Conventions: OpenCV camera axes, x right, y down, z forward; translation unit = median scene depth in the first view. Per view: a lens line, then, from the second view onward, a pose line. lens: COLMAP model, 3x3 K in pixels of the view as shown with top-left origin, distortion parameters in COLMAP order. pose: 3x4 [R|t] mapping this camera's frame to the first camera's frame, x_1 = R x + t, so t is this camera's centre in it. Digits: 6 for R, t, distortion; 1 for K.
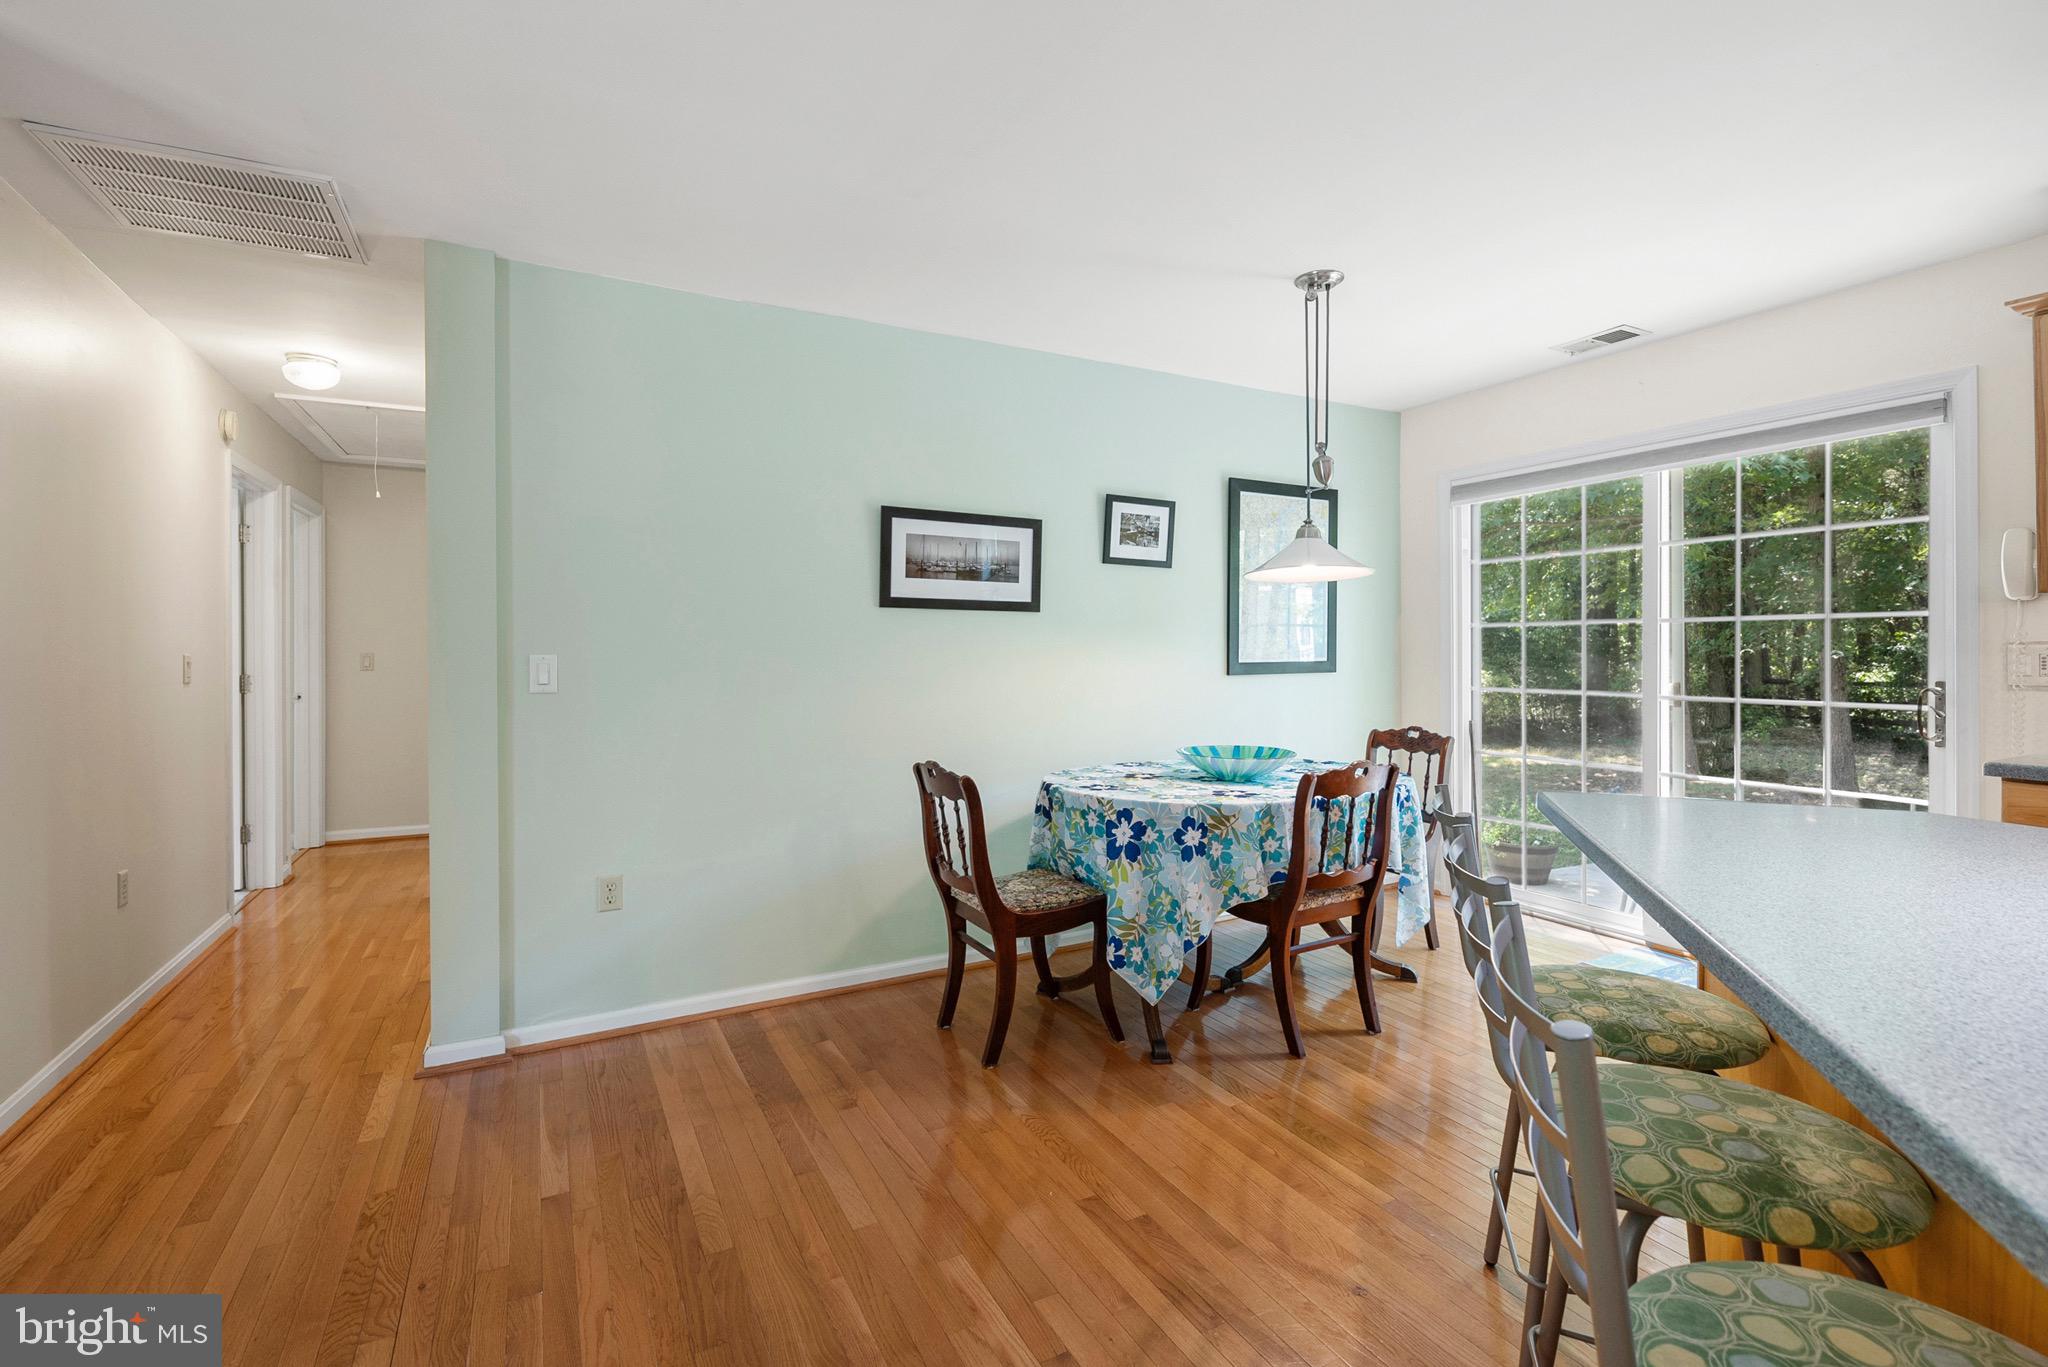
lens RADIAL K [[910.5, 0, 1017.8], [0, 910.5, 626.4], [0, 0, 1]] dist [0.009334, -0.008723]
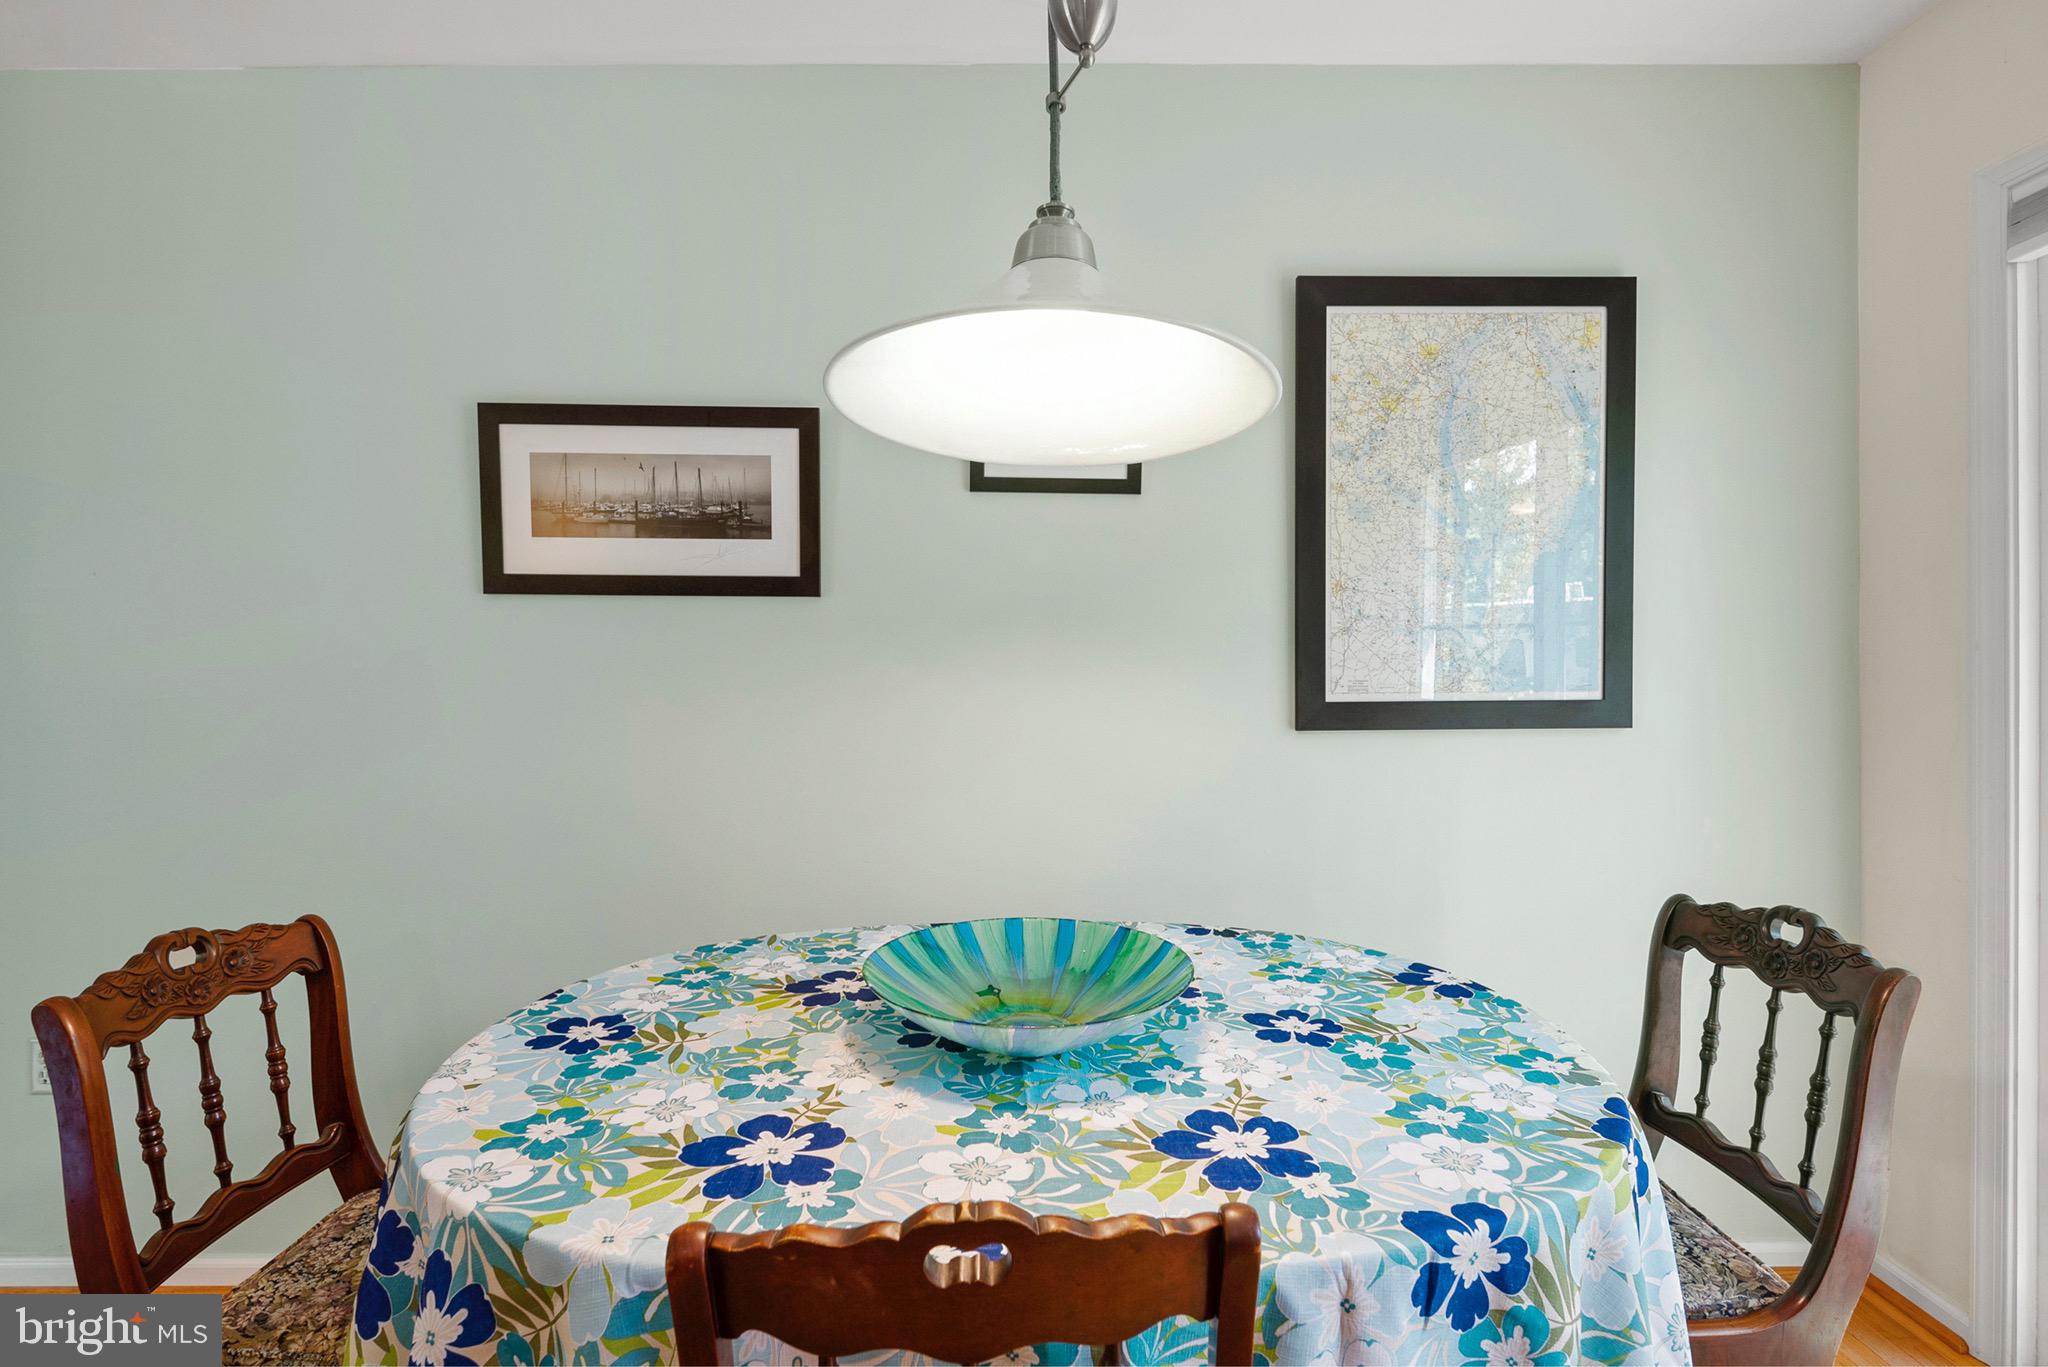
lens RADIAL K [[924.9, 0, 1013.5], [0, 924.9, 673.1], [0, 0, 1]] dist [0.019414, -0.017144]
pose [[0.888918, 0.003122, -0.458057, 0.355446], [0.010740, 0.999560, 0.027656, 0.013471], [0.457941, -0.029504, 0.888493, 0.606462]]
